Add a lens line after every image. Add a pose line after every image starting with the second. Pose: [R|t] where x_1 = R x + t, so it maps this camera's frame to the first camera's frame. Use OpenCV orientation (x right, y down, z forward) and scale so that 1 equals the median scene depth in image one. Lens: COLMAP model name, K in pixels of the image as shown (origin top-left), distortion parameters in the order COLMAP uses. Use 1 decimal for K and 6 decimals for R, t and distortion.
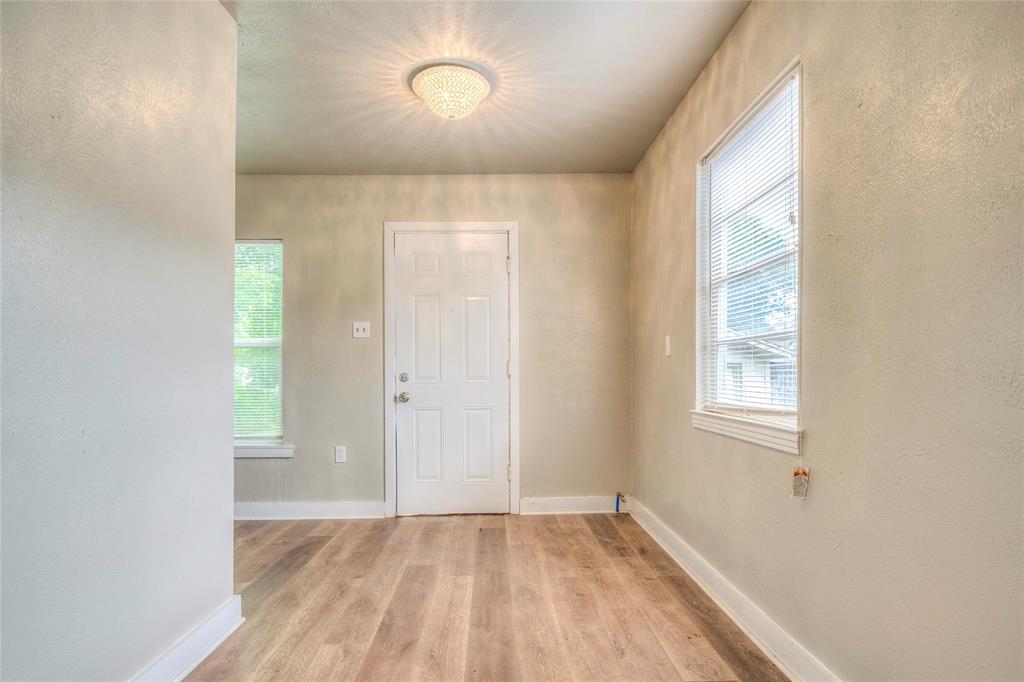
lens RADIAL K [[553.1, 0, 508.8], [0, 553.1, 385.0], [0, 0, 1]] dist [-0.001059, -0.005278]
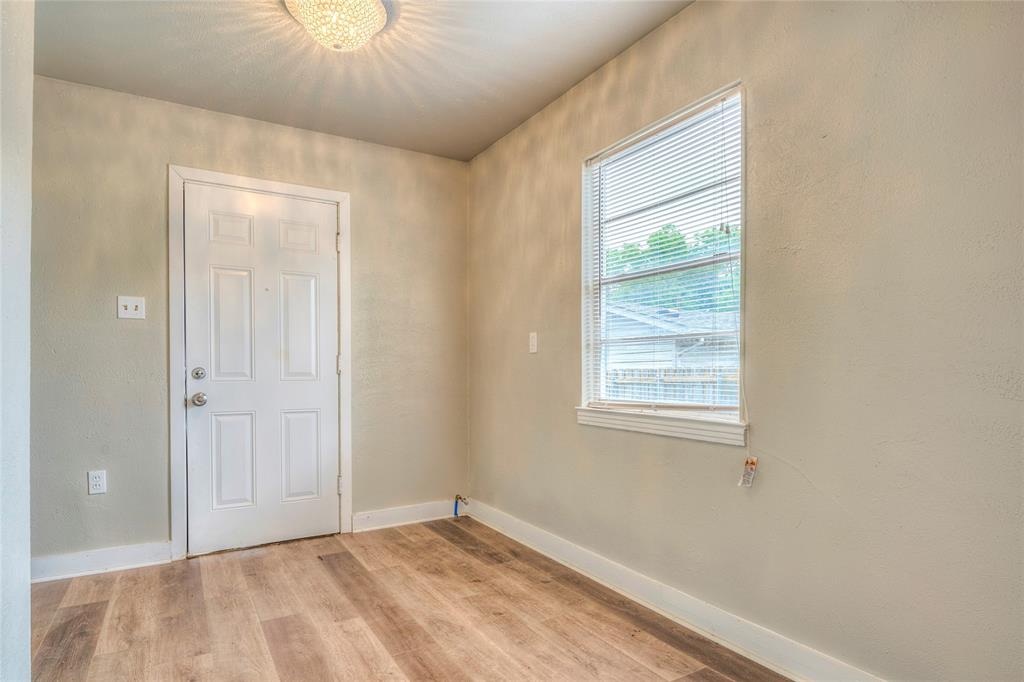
lens RADIAL K [[553.1, 0, 514.5], [0, 553.1, 381.7], [0, 0, 1]] dist [-0.001059, -0.005278]
pose [[0.870644, -0.003762, 0.491899, -0.208767], [0.003536, 0.999993, 0.001388, -0.002222], [-0.491901, 0.000531, 0.870651, 0.139347]]
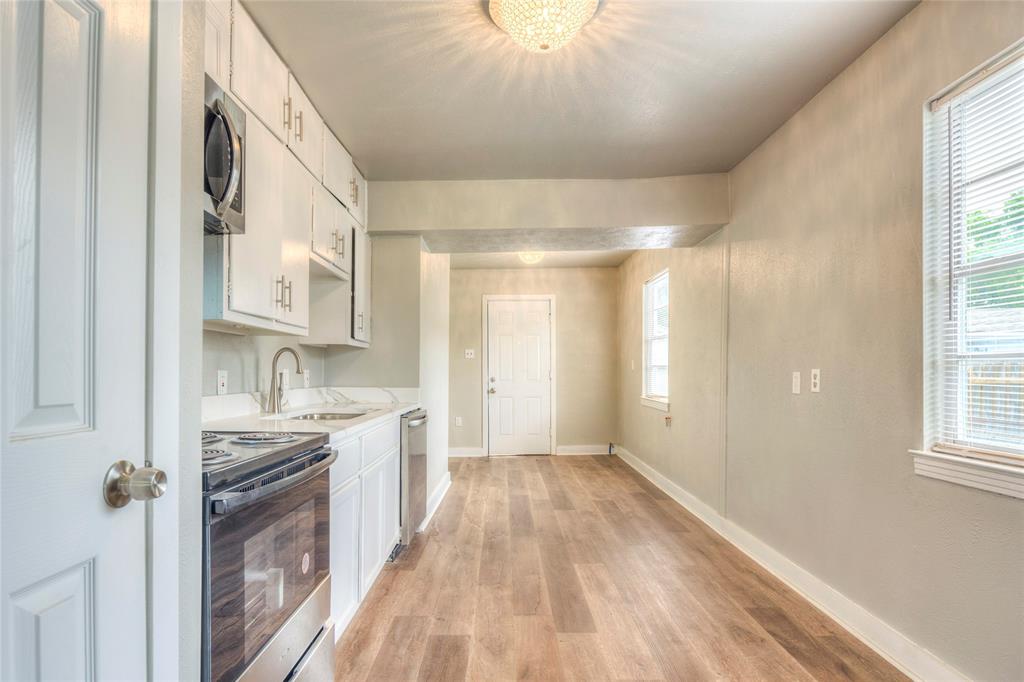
lens RADIAL K [[553.1, 0, 514.5], [0, 553.1, 373.5], [0, 0, 1]] dist [-0.001059, -0.005278]
pose [[0.999966, -0.002457, -0.007867, -0.116467], [0.002434, 0.999993, -0.002866, -0.032275], [0.007874, 0.002847, 0.999965, -0.925560]]
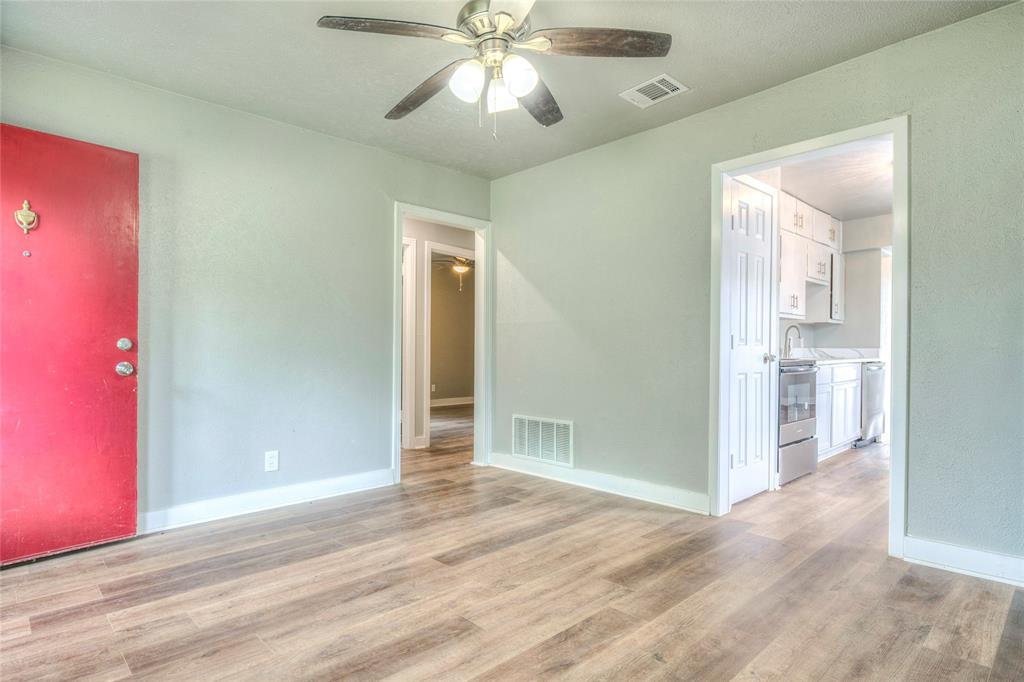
lens RADIAL K [[553.1, 0, 505.2], [0, 553.1, 354.8], [0, 0, 1]] dist [-0.001059, -0.005278]
pose [[0.663428, 0.004667, -0.748225, 0.505442], [-0.000201, 0.999982, 0.006059, 0.038745], [0.748240, -0.003869, 0.663417, -2.716398]]
